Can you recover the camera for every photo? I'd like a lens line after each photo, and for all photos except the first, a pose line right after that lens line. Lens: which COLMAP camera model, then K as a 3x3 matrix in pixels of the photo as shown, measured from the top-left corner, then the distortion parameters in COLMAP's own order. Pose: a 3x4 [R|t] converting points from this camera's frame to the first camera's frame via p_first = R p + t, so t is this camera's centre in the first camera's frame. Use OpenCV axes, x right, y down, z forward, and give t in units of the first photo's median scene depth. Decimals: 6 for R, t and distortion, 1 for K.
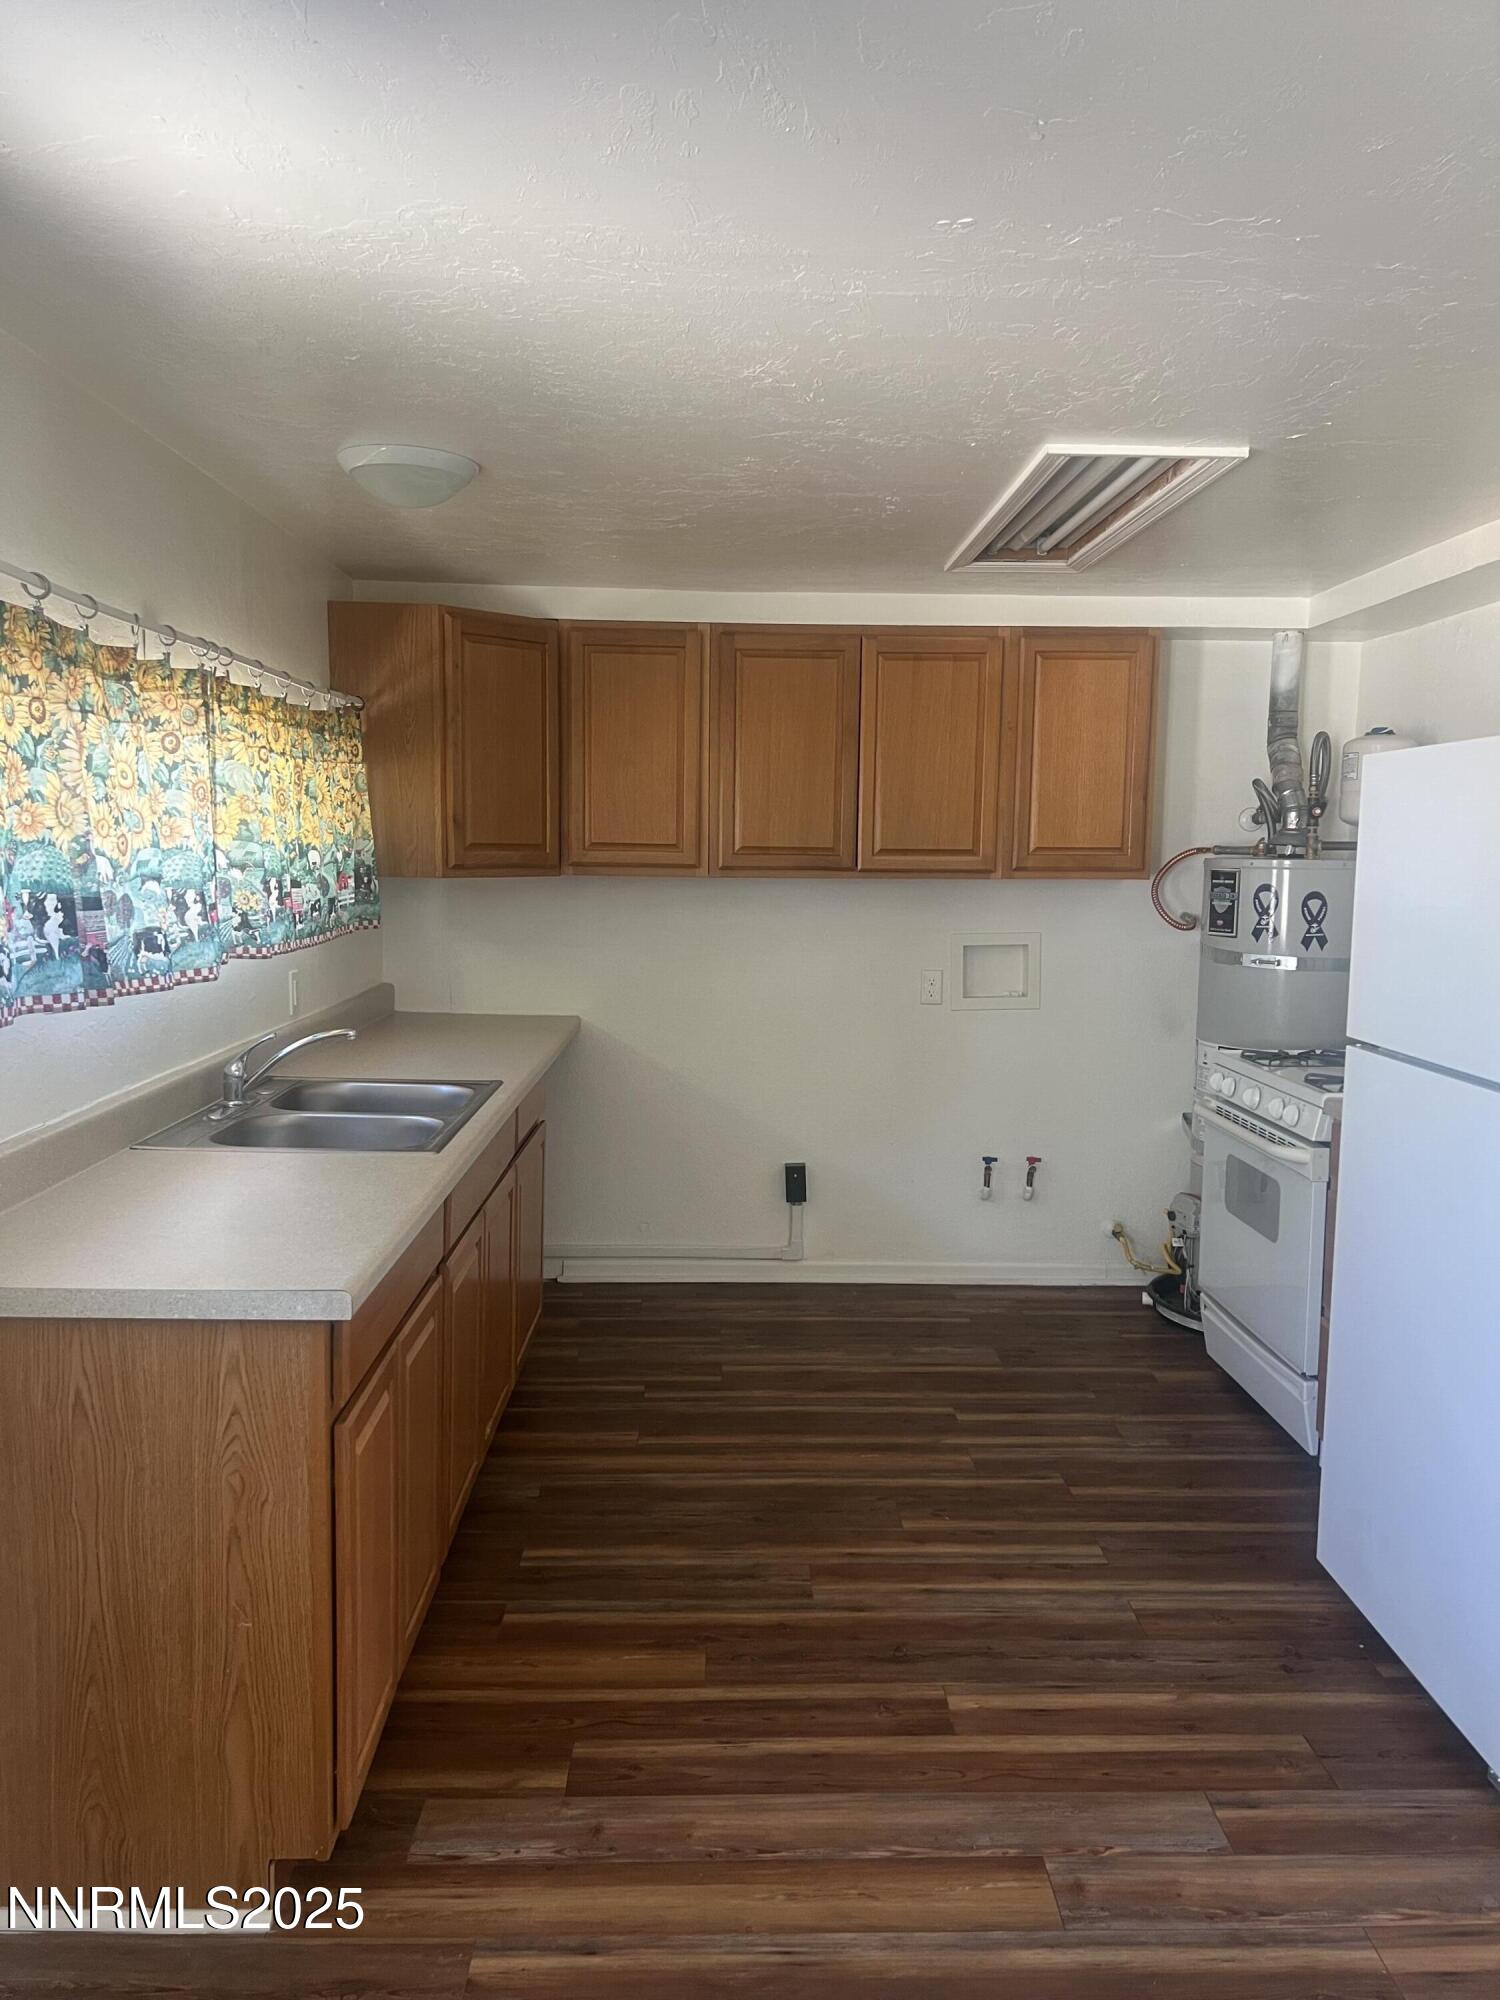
lens RADIAL K [[1504.4, 0, 758.8], [0, 1504.4, 1012.0], [0, 0, 1]] dist [0.036500, -0.024993]
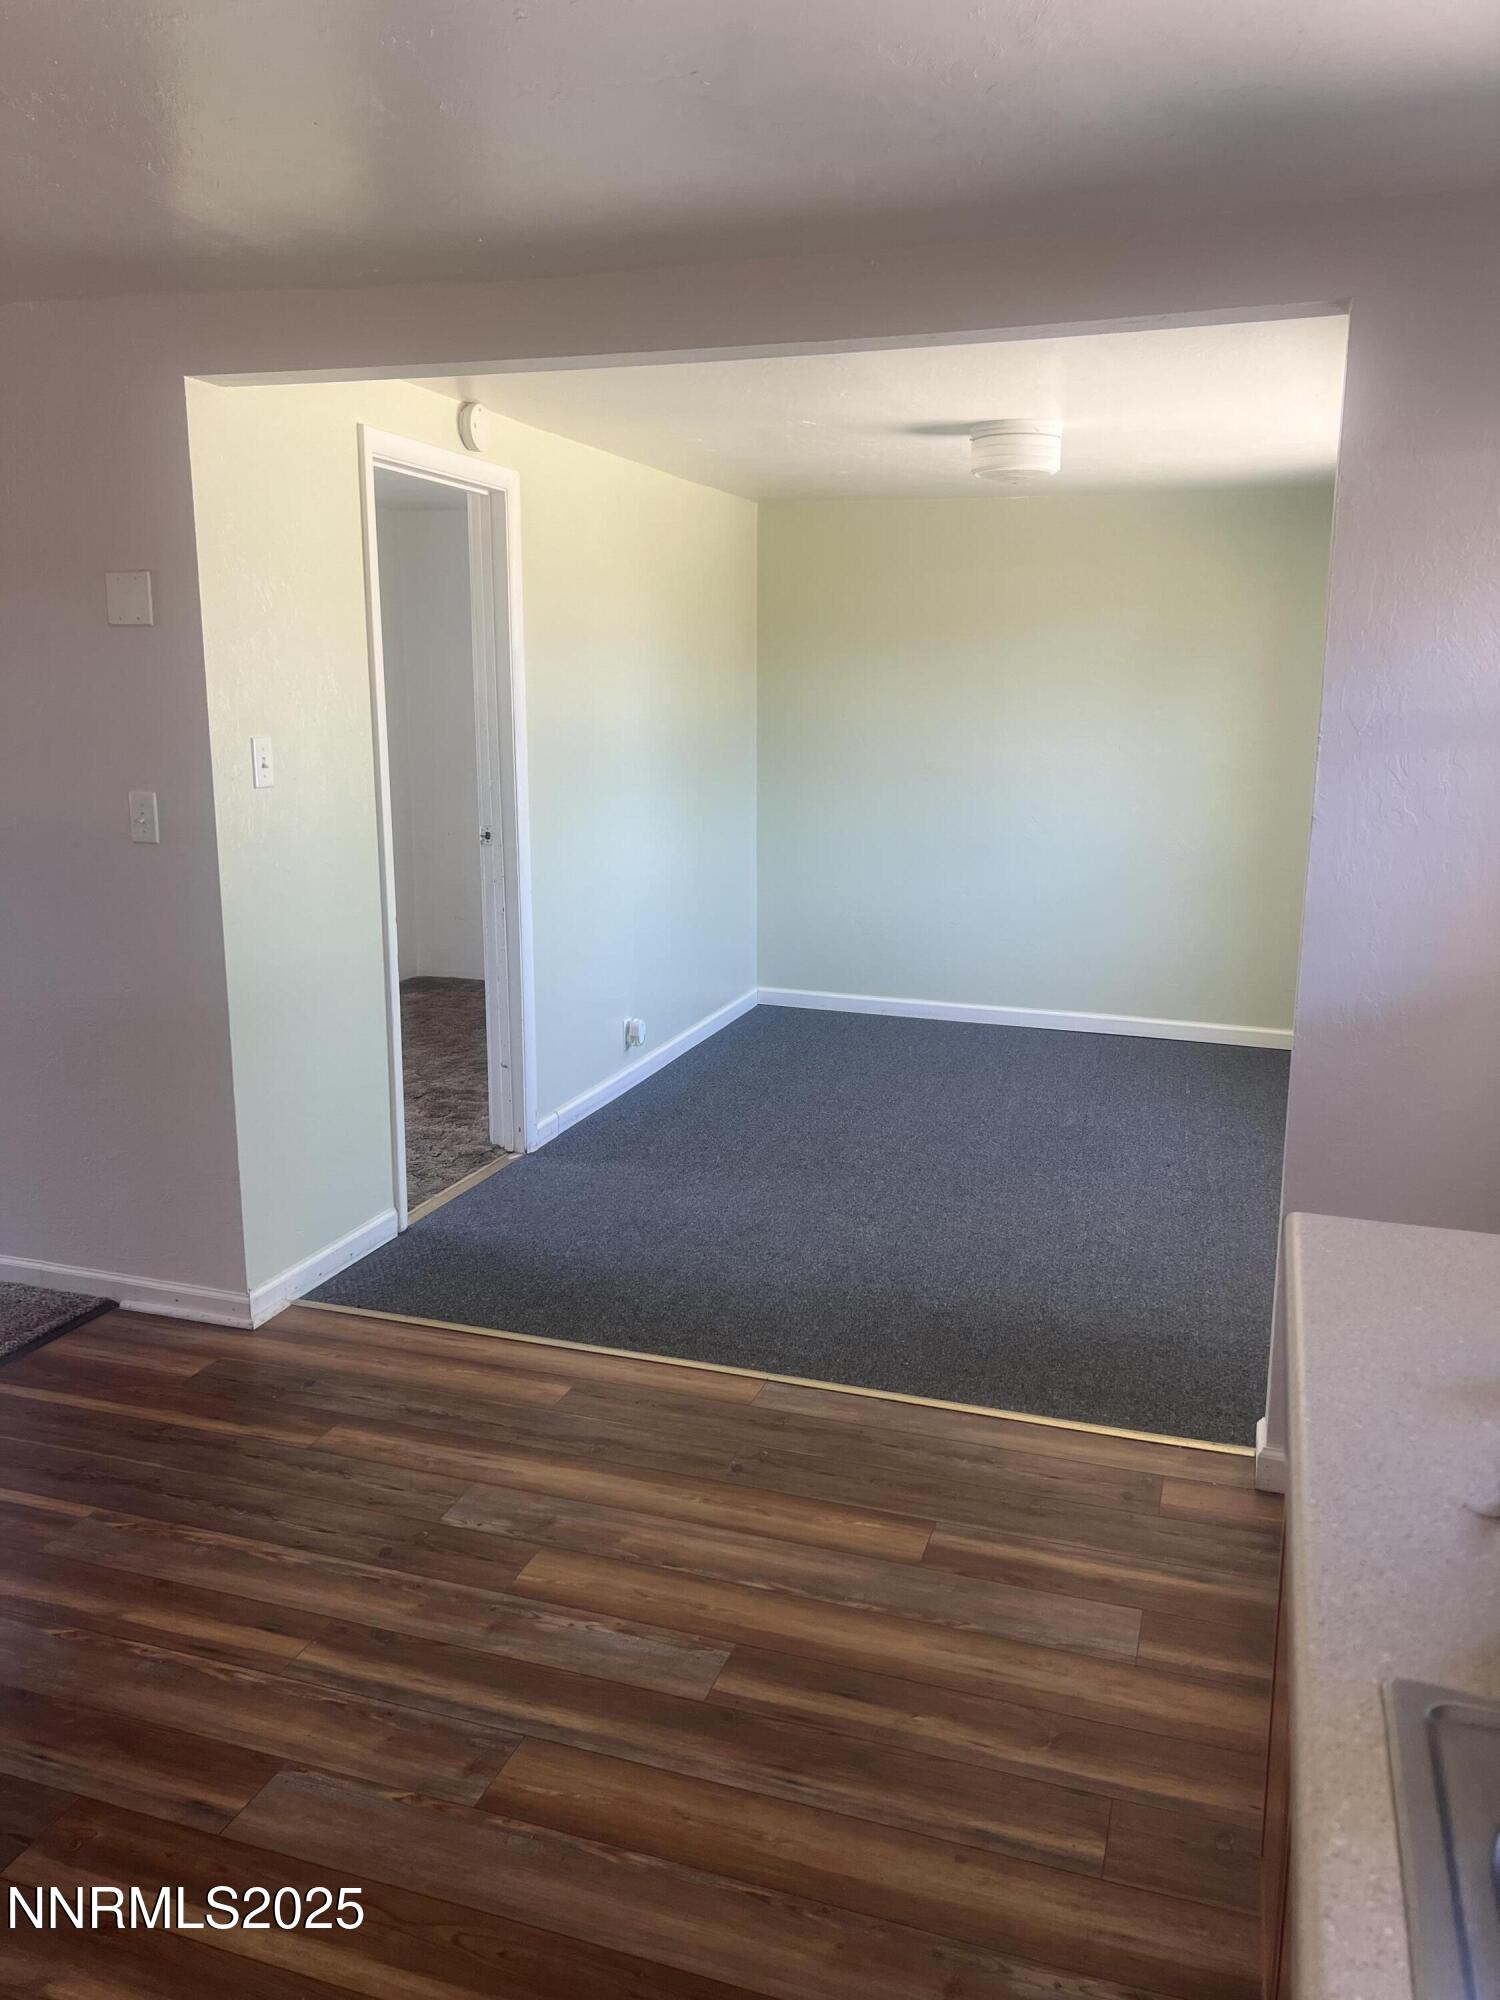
lens RADIAL K [[1504.4, 0, 765.0], [0, 1504.4, 998.6], [0, 0, 1]] dist [0.036500, -0.024993]
pose [[-0.940633, -0.086969, 0.328095, -0.181214], [0.023764, 0.947371, 0.319253, -0.144698], [-0.338593, 0.308097, -0.889062, 1.251655]]
